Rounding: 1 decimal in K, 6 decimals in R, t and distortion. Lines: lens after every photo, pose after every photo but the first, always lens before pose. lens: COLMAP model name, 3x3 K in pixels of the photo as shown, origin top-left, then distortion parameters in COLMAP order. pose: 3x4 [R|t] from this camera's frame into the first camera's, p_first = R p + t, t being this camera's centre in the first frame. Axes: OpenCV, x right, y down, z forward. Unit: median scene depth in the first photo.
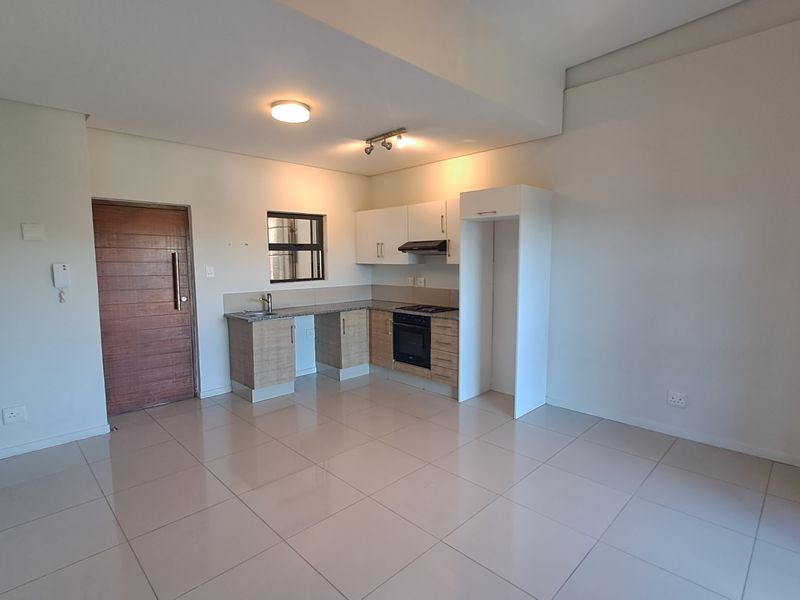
lens RADIAL K [[416.0, 0, 392.0], [0, 416.0, 294.2], [0, 0, 1]] dist [-0.000540, 0.000000]
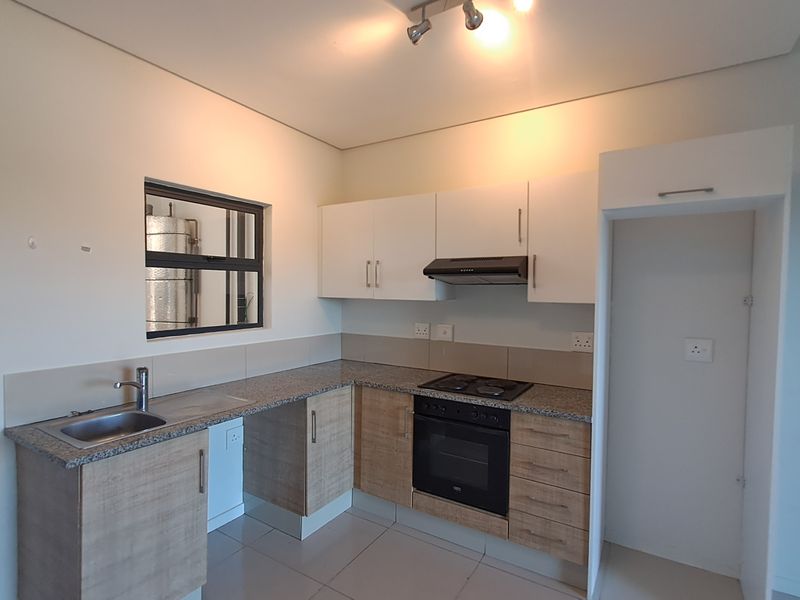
lens RADIAL K [[418.4, 0, 400.0], [0, 418.4, 300.0], [0, 0, 1]] dist [0.001222, 0.000086]
pose [[0.968927, 0.013233, 0.246993, -0.139753], [0.002188, 0.998070, -0.062056, -0.039656], [-0.247337, 0.060668, 0.967028, 0.492232]]
